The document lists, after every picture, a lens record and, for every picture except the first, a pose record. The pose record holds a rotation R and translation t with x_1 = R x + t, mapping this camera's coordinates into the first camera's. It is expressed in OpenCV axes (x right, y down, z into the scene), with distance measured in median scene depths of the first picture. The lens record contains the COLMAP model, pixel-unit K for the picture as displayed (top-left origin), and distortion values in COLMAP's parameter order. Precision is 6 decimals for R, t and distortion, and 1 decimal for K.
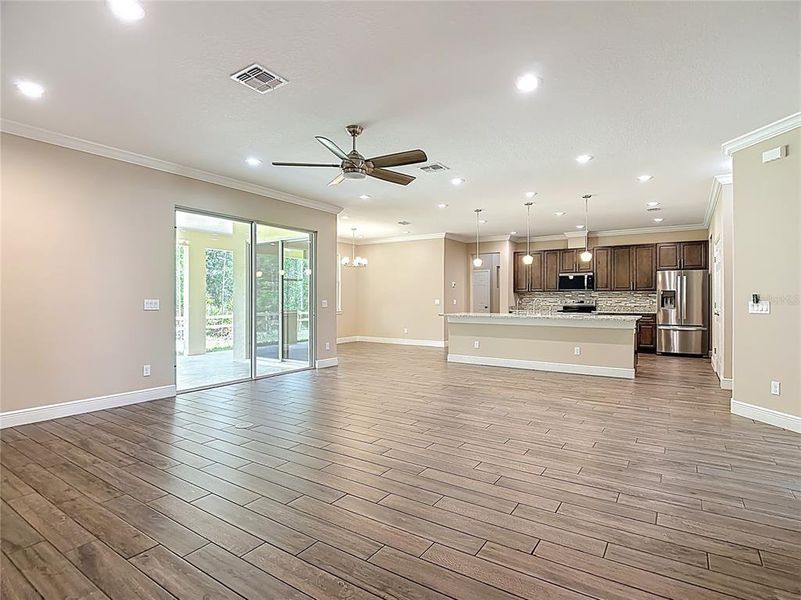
lens RADIAL K [[421.6, 0, 400.5], [0, 421.6, 300.0], [0, 0, 1]] dist [0.001022, -0.018159]
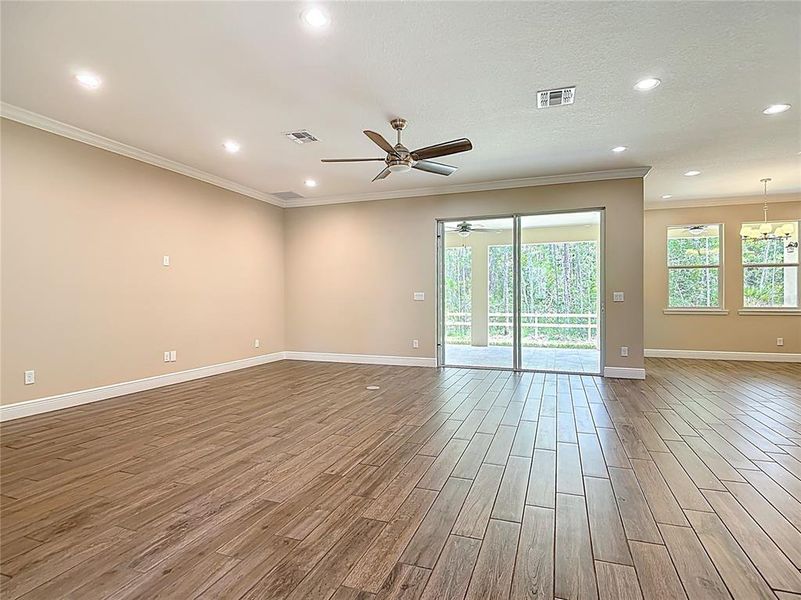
lens RADIAL K [[429.4, 0, 403.3], [0, 429.4, 299.0], [0, 0, 1]] dist [0.006064, -0.021469]
pose [[0.237424, 0.001977, -0.971404, 0.586922], [-0.001485, 0.999997, 0.001672, 0.014263], [0.971405, 0.001046, 0.237426, 0.490943]]
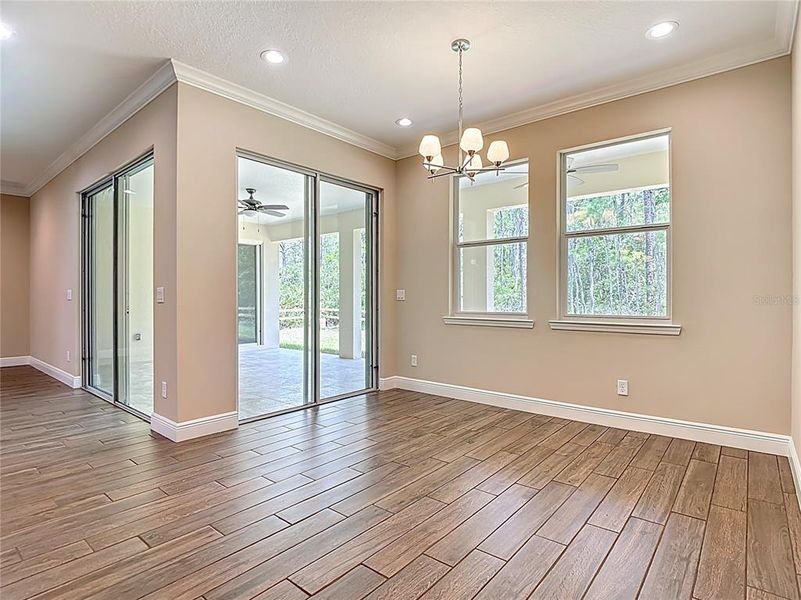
lens RADIAL K [[429.4, 0, 403.3], [0, 429.4, 299.0], [0, 0, 1]] dist [0.006064, -0.021469]
pose [[-0.103138, 0.007968, -0.994635, 0.305361], [-0.000184, 0.999968, 0.008030, 0.009387], [0.994667, 0.001011, -0.103133, 1.535996]]
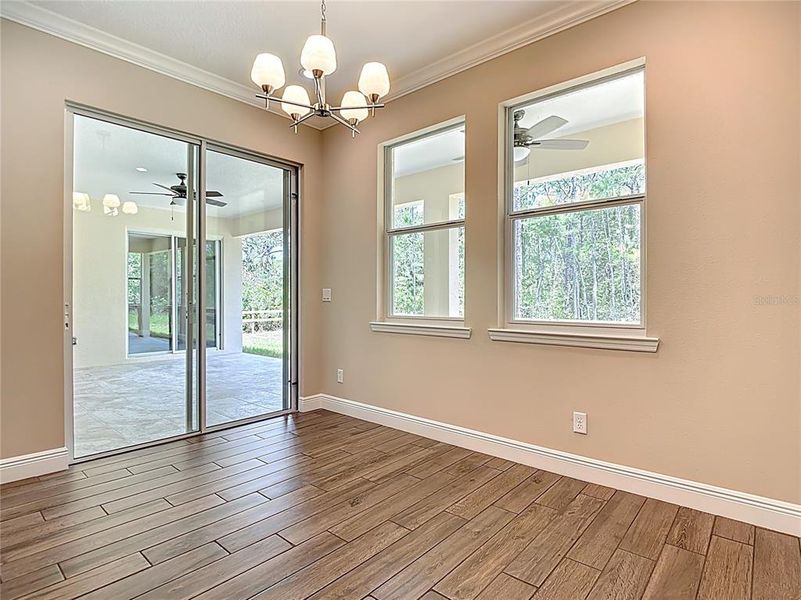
lens RADIAL K [[432.3, 0, 400.5], [0, 432.3, 300.0], [0, 0, 1]] dist [-0.014523, -0.000627]
pose [[-0.127972, 0.009085, -0.991736, 0.119459], [-0.001247, 0.999956, 0.009322, 0.010049], [0.991777, 0.002430, -0.127956, 1.663115]]
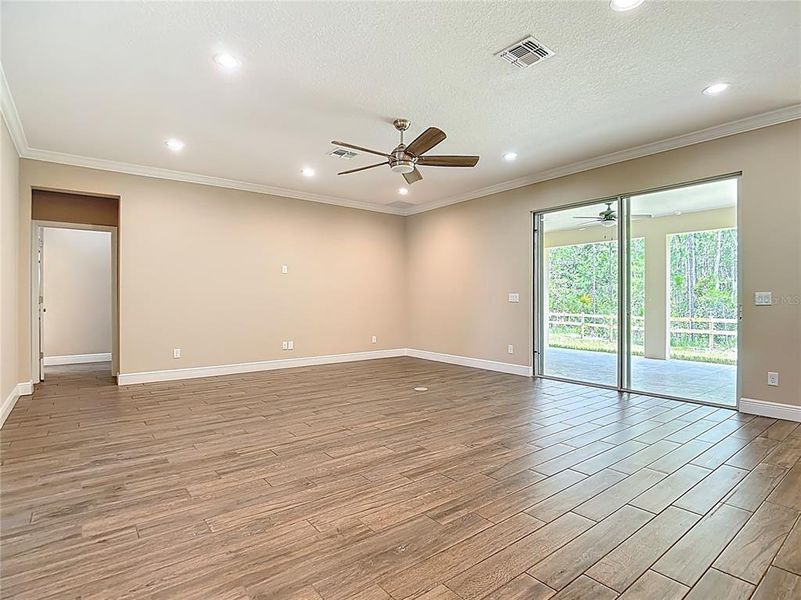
lens RADIAL K [[421.6, 0, 400.5], [0, 421.6, 300.0], [0, 0, 1]] dist [0.001022, -0.018159]
pose [[-0.317907, 0.001548, -0.948121, 0.552465], [-0.002832, 0.999993, 0.002582, 0.012859], [0.948118, 0.003506, -0.317900, 0.852676]]
